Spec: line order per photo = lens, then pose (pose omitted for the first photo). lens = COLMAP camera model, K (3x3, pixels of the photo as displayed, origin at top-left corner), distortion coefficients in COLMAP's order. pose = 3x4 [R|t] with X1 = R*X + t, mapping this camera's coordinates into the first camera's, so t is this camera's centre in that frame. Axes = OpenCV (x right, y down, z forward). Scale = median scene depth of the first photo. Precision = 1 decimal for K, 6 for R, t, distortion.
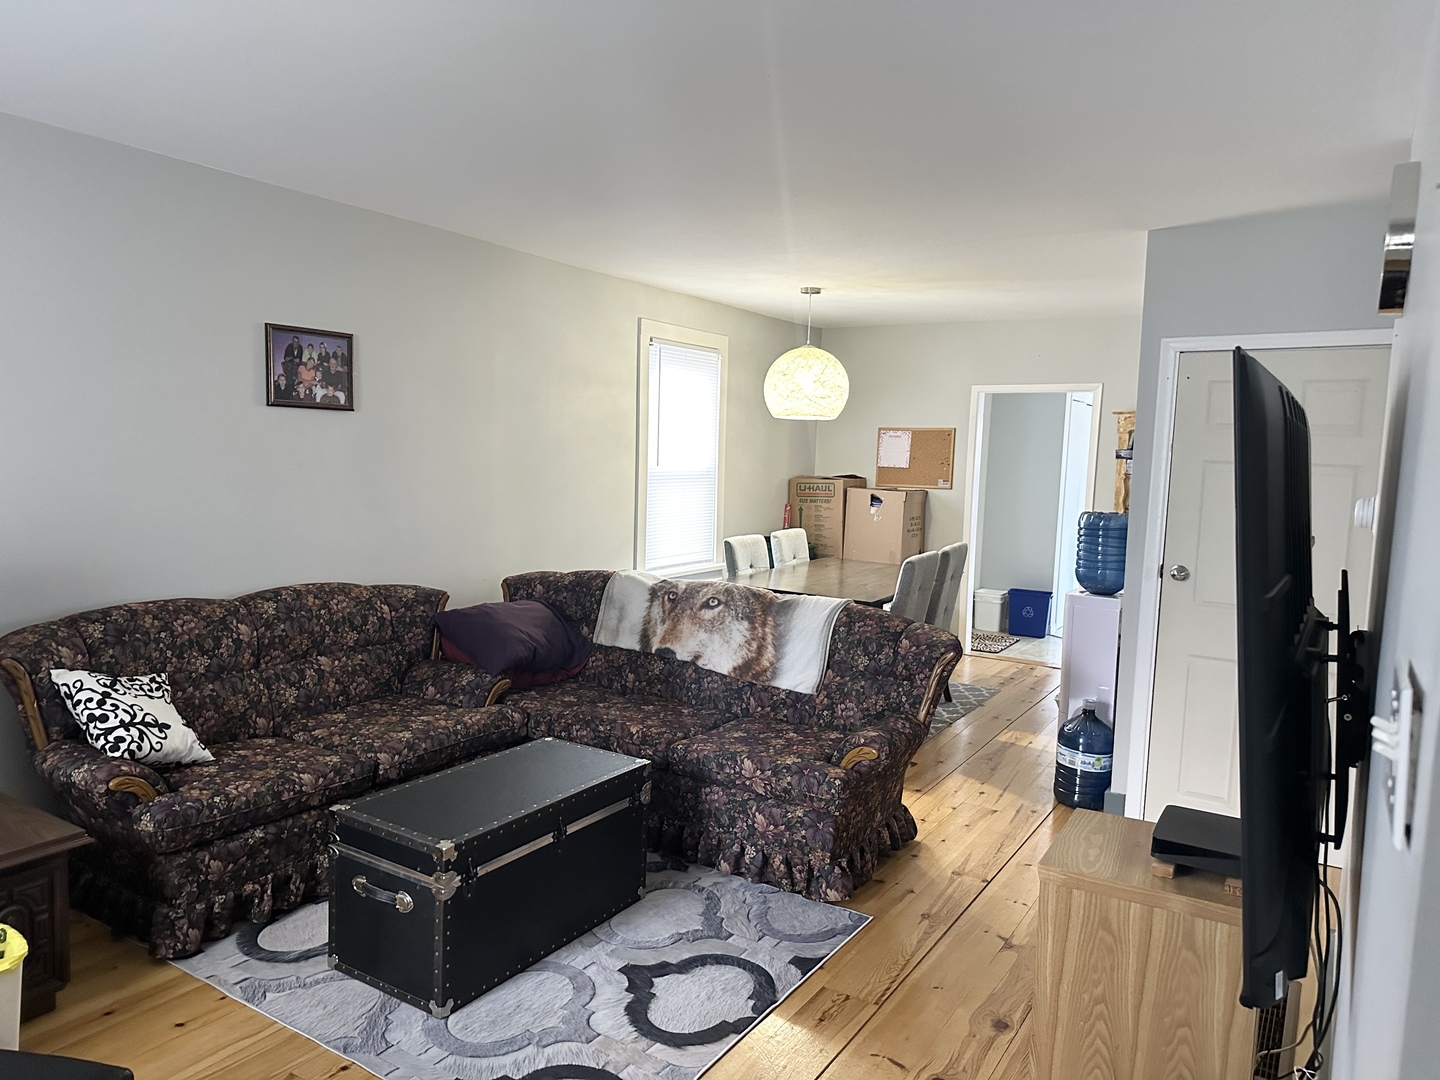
lens RADIAL K [[995.9, 0, 720.1], [0, 995.9, 557.5], [0, 0, 1]] dist [0.130860, -0.207597]
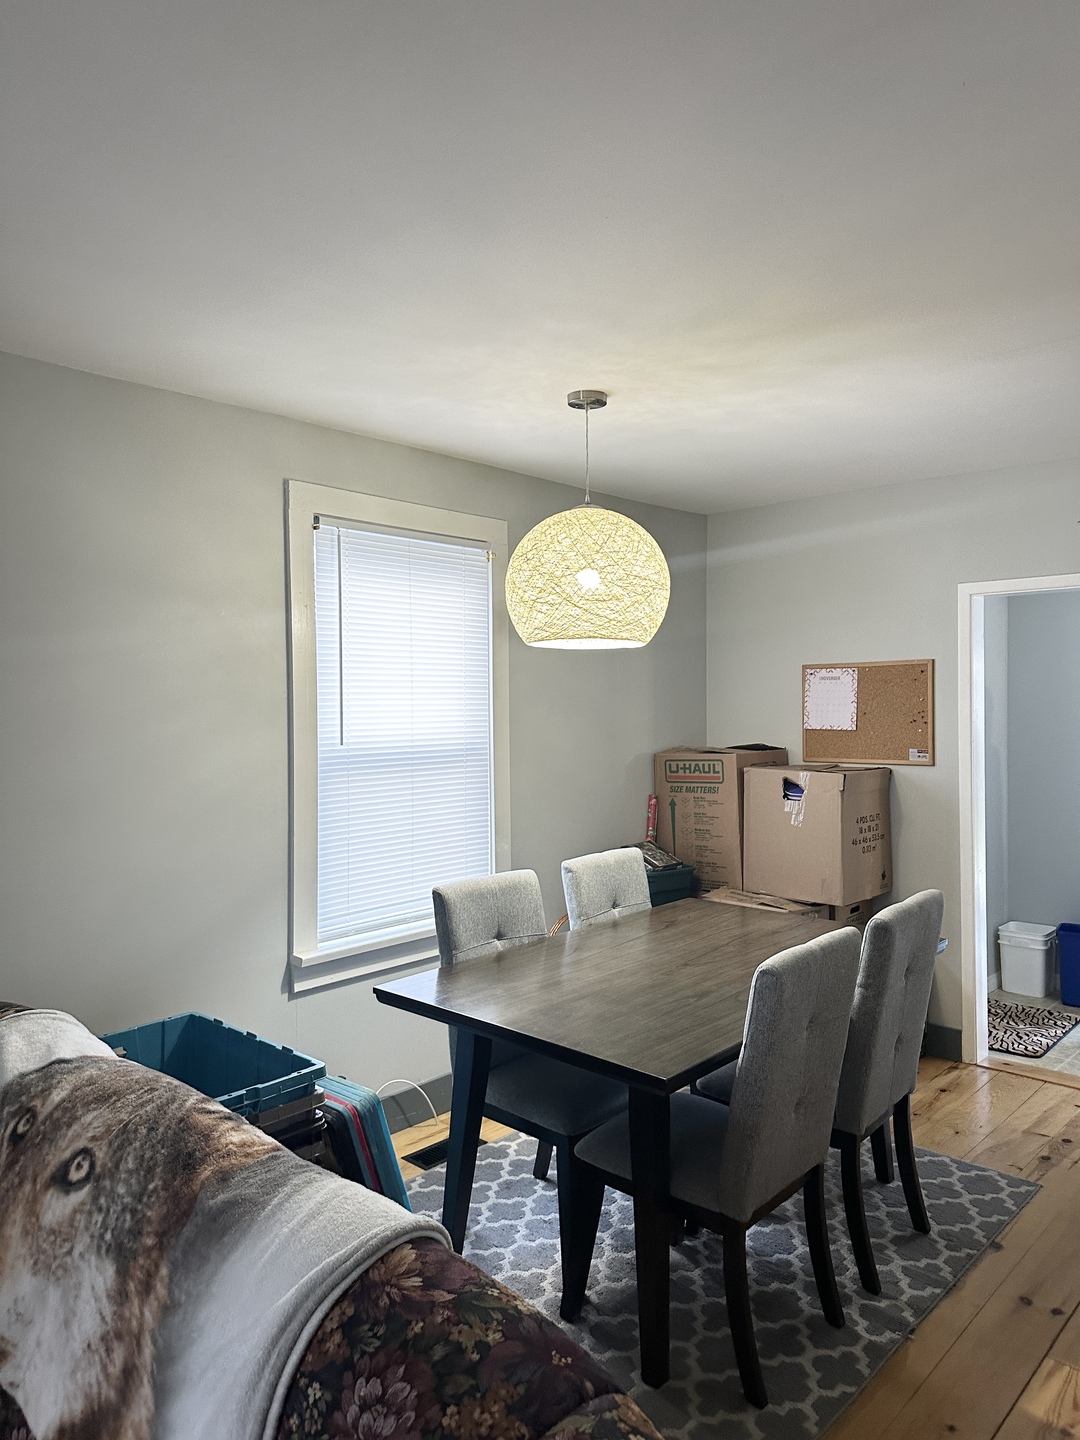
lens RADIAL K [[1006.8, 0, 540.0], [0, 1006.8, 720.0], [0, 0, 1]] dist [0.040527, -0.034655]
pose [[0.979613, -0.031239, -0.198451, 0.128351], [0.012179, 0.995254, -0.096549, -0.041724], [0.200525, 0.092163, 0.975344, 0.395788]]
